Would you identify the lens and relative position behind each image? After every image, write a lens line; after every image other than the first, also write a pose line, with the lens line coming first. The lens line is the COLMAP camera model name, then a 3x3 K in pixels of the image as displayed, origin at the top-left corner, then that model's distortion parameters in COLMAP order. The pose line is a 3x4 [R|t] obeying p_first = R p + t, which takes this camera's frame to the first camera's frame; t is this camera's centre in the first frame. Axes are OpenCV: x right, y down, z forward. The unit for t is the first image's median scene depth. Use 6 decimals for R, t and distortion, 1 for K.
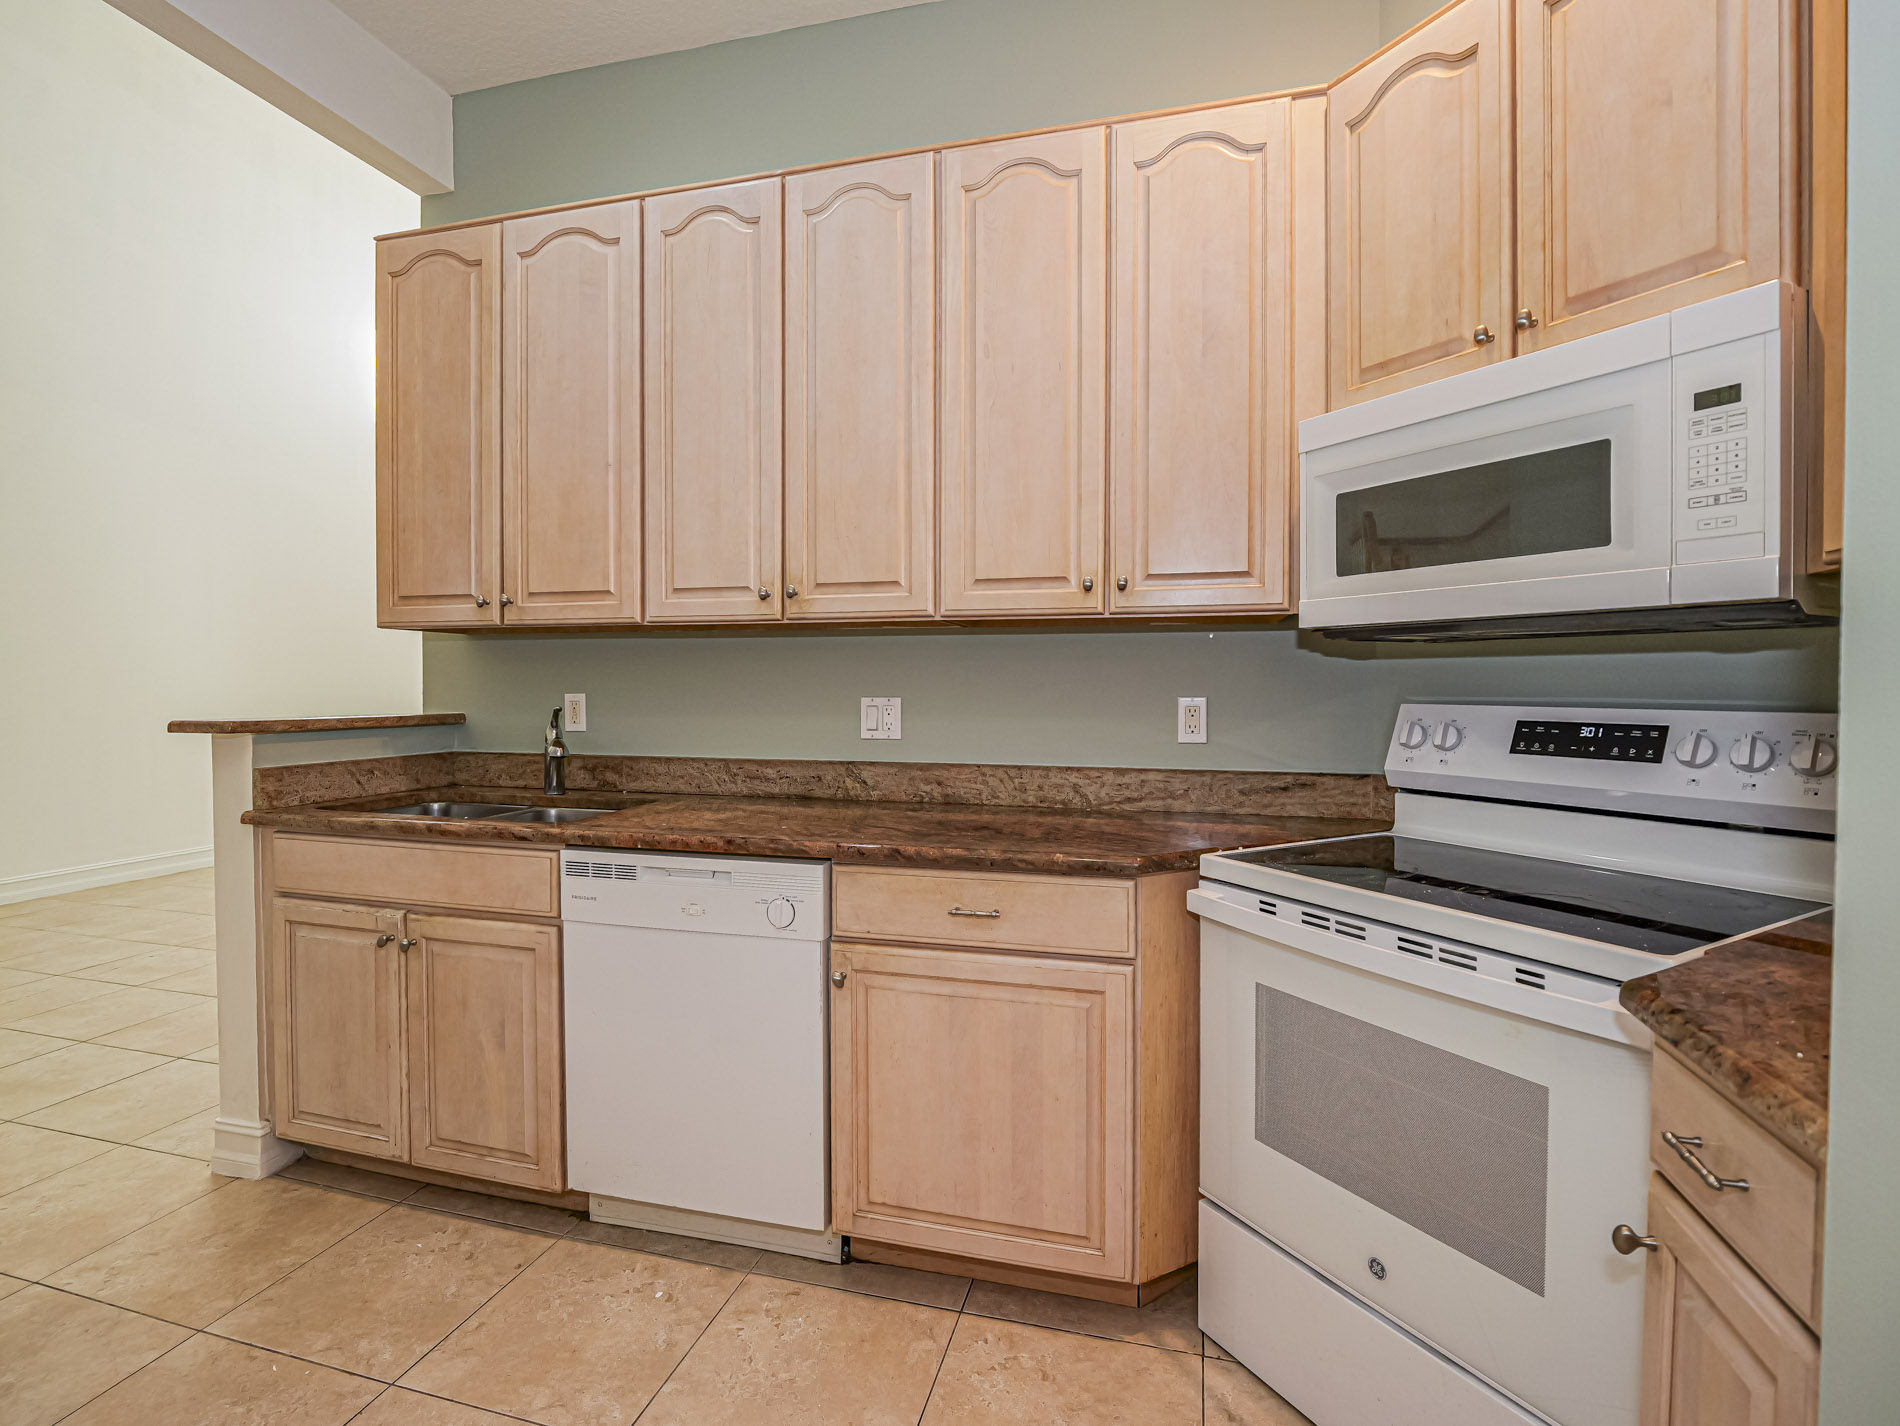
lens RADIAL K [[901.2, 0, 958.0], [0, 901.2, 707.7], [0, 0, 1]] dist [-0.001567, 0.001236]
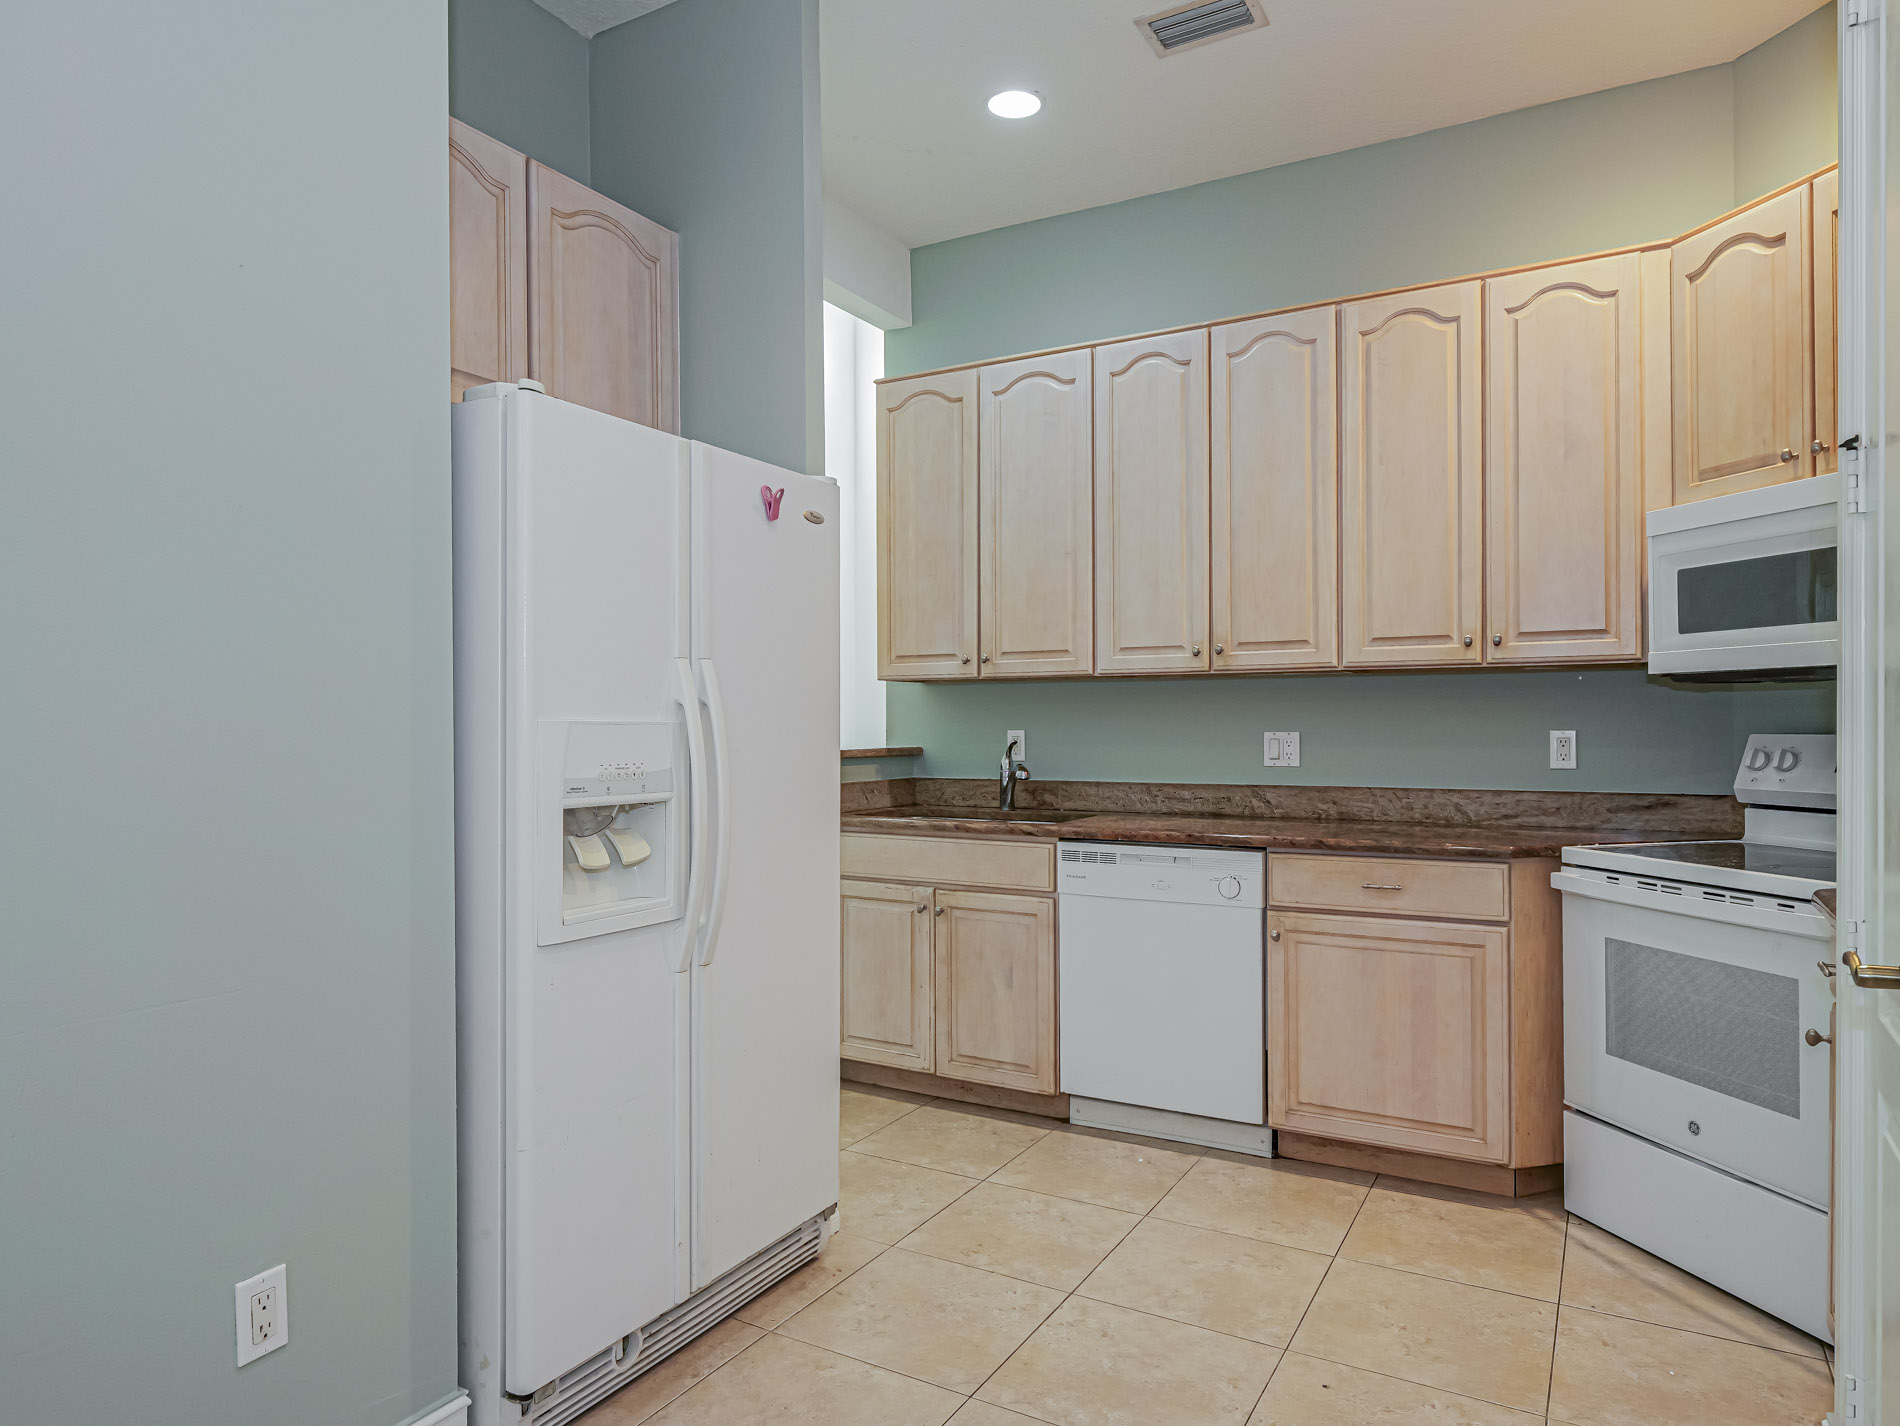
lens RADIAL K [[1200.0, 0, 942.6], [0, 1200.0, 731.0], [0, 0, 1]] dist [-0.000668, 0.001084]
pose [[0.966409, -0.004421, -0.256972, -0.135908], [-0.000676, 0.999805, -0.019743, 0.023424], [0.257010, 0.019253, 0.966217, -0.812575]]
